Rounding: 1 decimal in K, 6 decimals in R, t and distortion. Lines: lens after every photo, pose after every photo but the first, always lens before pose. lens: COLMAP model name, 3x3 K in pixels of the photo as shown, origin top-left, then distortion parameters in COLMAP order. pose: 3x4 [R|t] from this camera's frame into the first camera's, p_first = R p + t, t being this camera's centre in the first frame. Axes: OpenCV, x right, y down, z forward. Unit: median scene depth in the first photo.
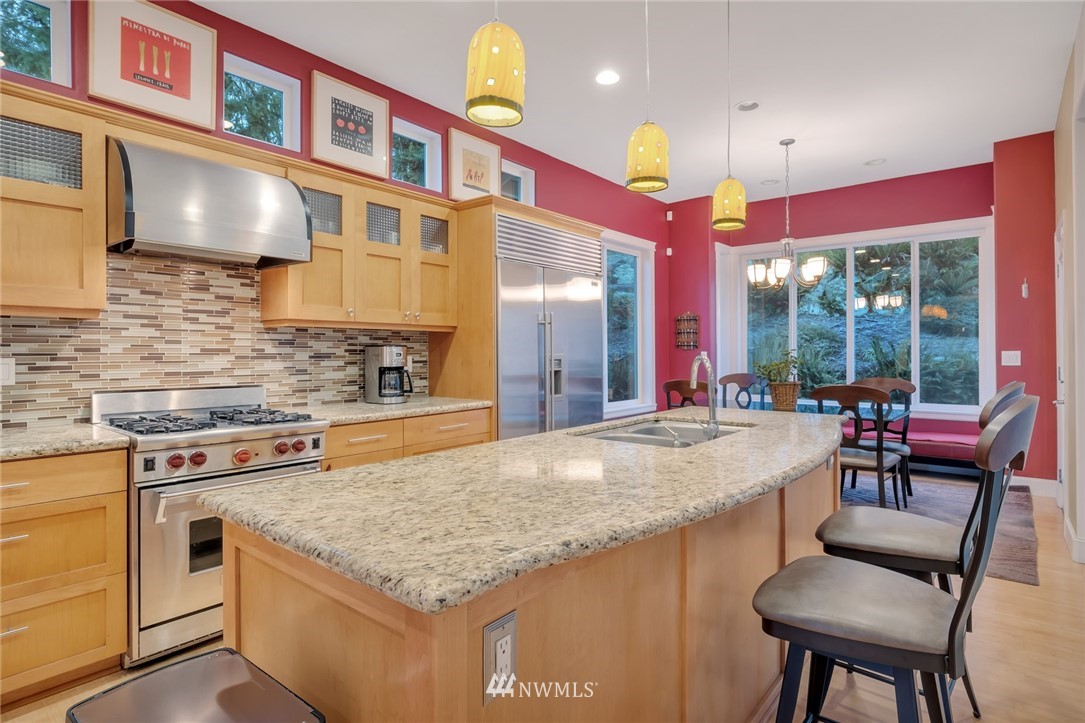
lens RADIAL K [[558.2, 0, 546.3], [0, 558.2, 354.9], [0, 0, 1]] dist [-0.002300, -0.003606]
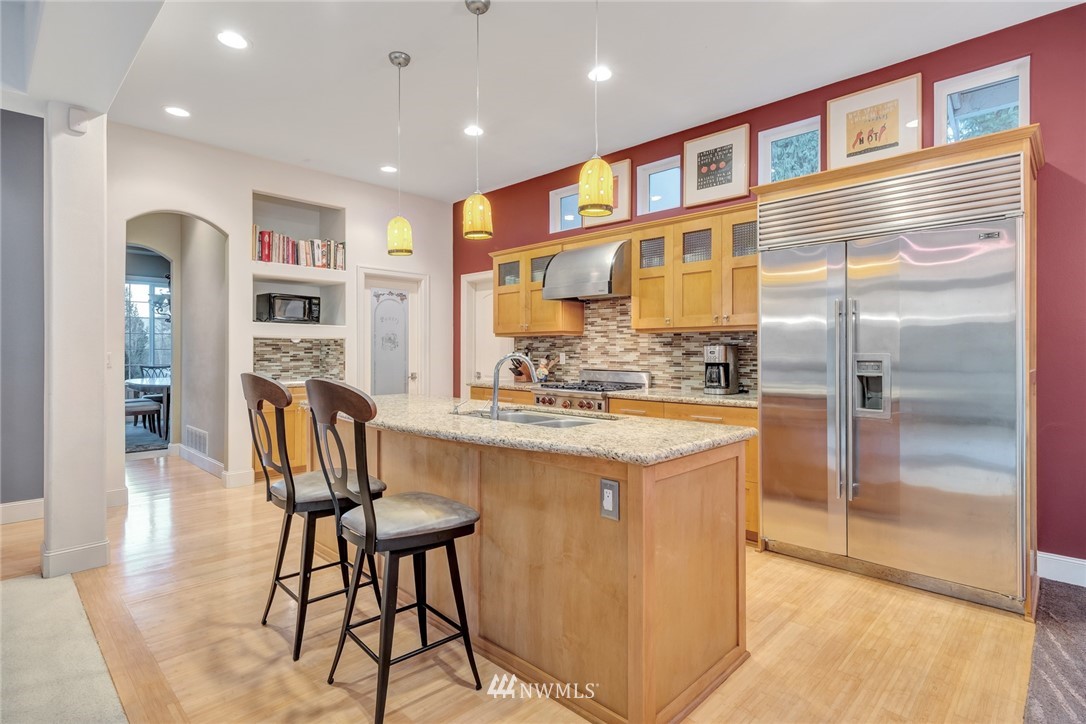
lens RADIAL K [[540.3, 0, 541.3], [0, 540.3, 358.6], [0, 0, 1]] dist [-0.000383, -0.000767]
pose [[-0.085966, 0.013775, -0.996203, 0.929331], [-0.006200, 0.999878, 0.014361, -0.001485], [0.996279, 0.007411, -0.085870, 0.769029]]
